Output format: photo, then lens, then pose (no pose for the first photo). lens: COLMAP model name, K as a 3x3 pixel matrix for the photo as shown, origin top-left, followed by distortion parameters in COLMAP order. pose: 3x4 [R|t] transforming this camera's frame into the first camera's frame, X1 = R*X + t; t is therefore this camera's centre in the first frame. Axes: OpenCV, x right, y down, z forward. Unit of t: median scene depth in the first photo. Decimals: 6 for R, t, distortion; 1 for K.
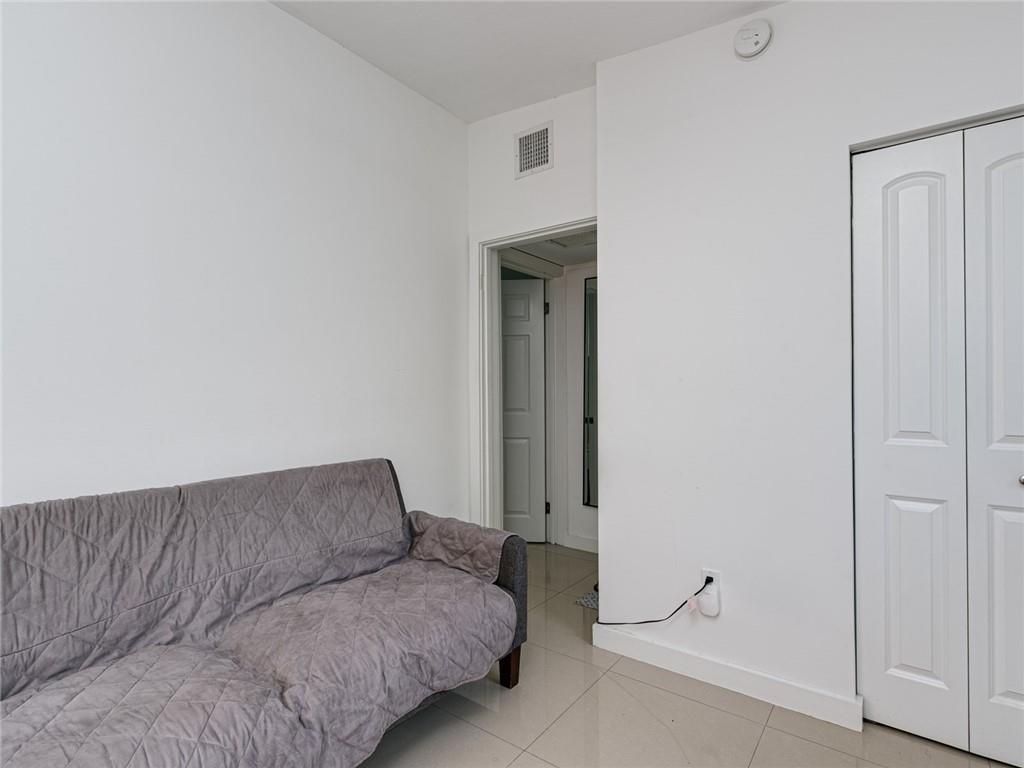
lens RADIAL K [[529.0, 0, 512.8], [0, 529.0, 385.4], [0, 0, 1]] dist [0.013076, -0.001273]
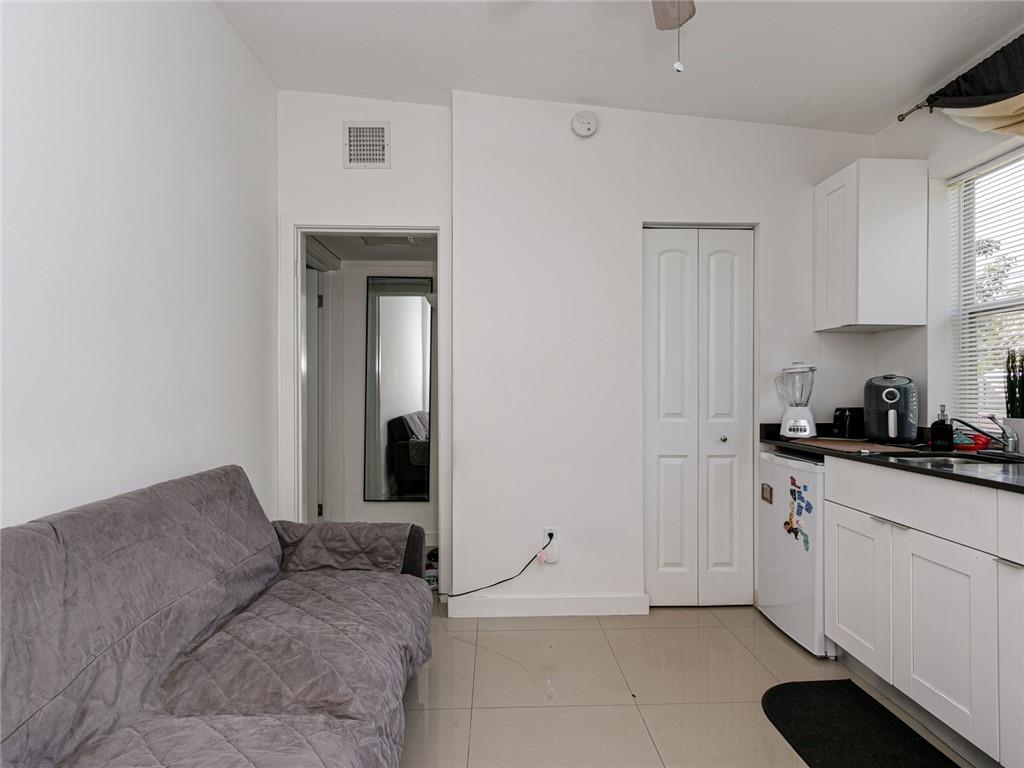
lens RADIAL K [[529.0, 0, 514.4], [0, 529.0, 385.5], [0, 0, 1]] dist [0.013076, -0.001273]
pose [[0.777841, 0.008122, 0.628409, -0.486398], [-0.009312, 0.999956, -0.001397, 0.008987], [-0.628392, -0.004765, 0.777882, 0.066190]]
